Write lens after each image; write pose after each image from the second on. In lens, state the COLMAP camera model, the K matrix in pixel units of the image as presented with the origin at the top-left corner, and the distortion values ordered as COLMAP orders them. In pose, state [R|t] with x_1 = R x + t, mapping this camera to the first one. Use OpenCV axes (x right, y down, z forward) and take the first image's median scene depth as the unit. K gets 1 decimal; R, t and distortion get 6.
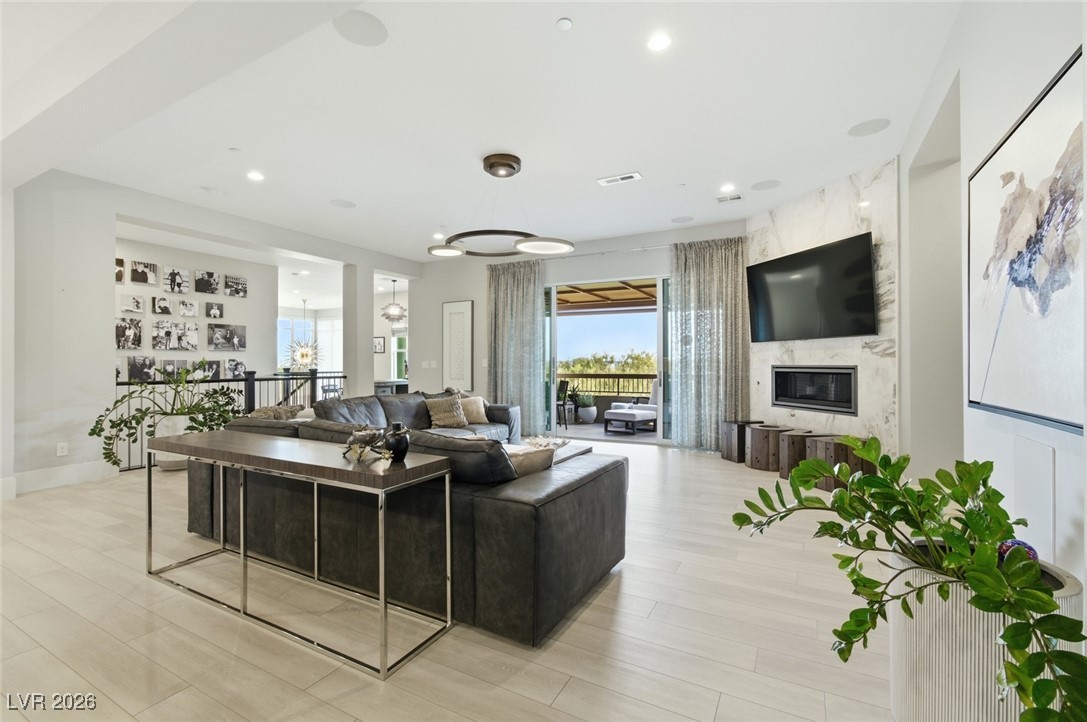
lens RADIAL K [[487.8, 0, 548.3], [0, 487.8, 363.4], [0, 0, 1]] dist [0.008899, -0.000810]
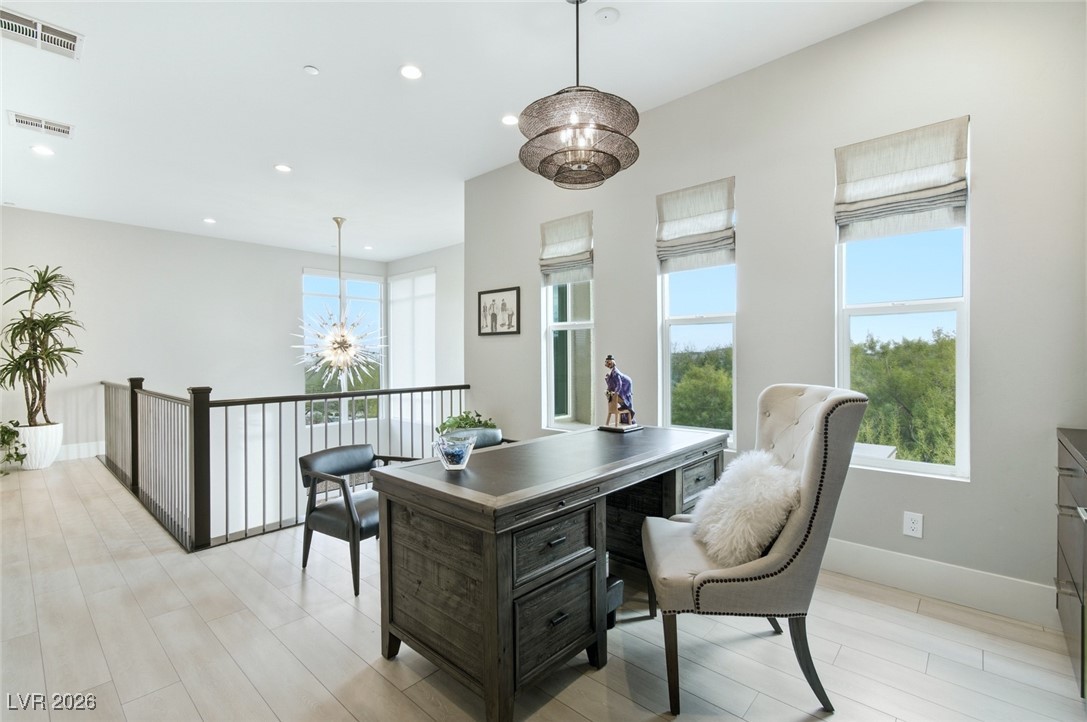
lens RADIAL K [[487.8, 0, 547.5], [0, 487.8, 357.8], [0, 0, 1]] dist [0.008899, -0.000810]
pose [[0.976224, -0.002383, -0.216752, -0.473503], [0.004183, 0.999960, 0.007847, -0.014608], [0.216725, -0.008567, 0.976195, 1.316639]]
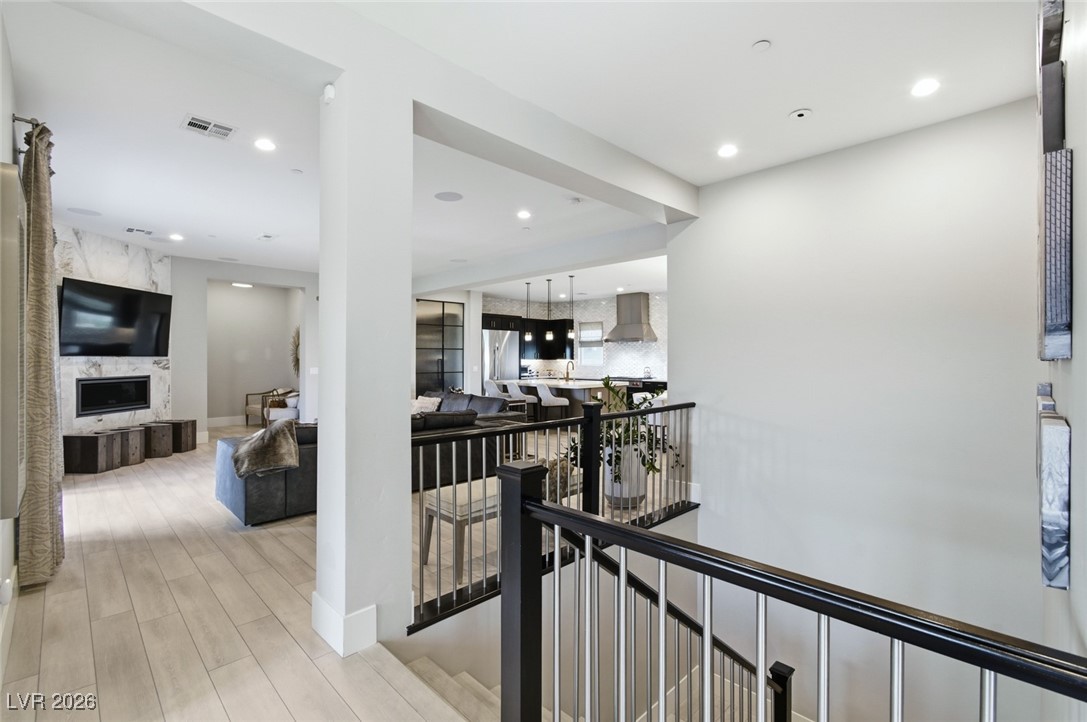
lens RADIAL K [[487.8, 0, 539.6], [0, 487.8, 359.4], [0, 0, 1]] dist [0.008899, -0.000810]
pose [[-0.955091, -0.001372, 0.296310, -0.729807], [-0.001051, 0.999999, 0.001243, -0.035821], [-0.296311, 0.000876, -0.955091, 1.551280]]
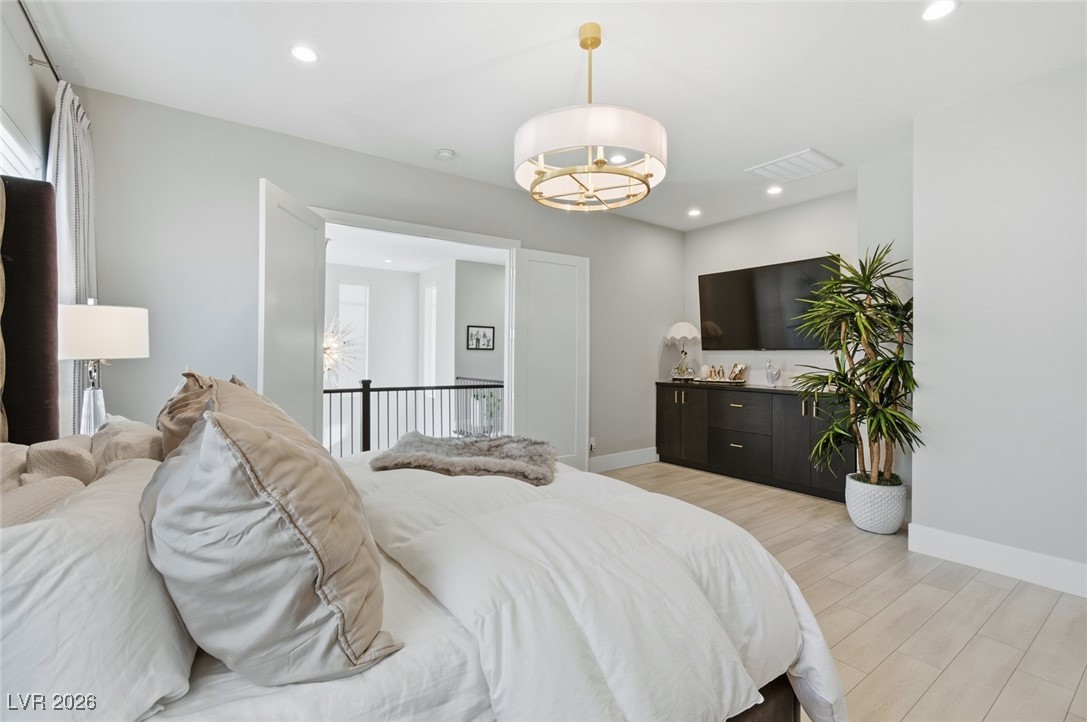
lens RADIAL K [[487.8, 0, 536.6], [0, 487.8, 359.3], [0, 0, 1]] dist [0.008899, -0.000810]
pose [[0.423026, -0.004216, 0.906108, -1.895777], [0.002664, 0.999991, 0.003409, -0.020081], [-0.906113, 0.000972, 0.423034, 1.272624]]
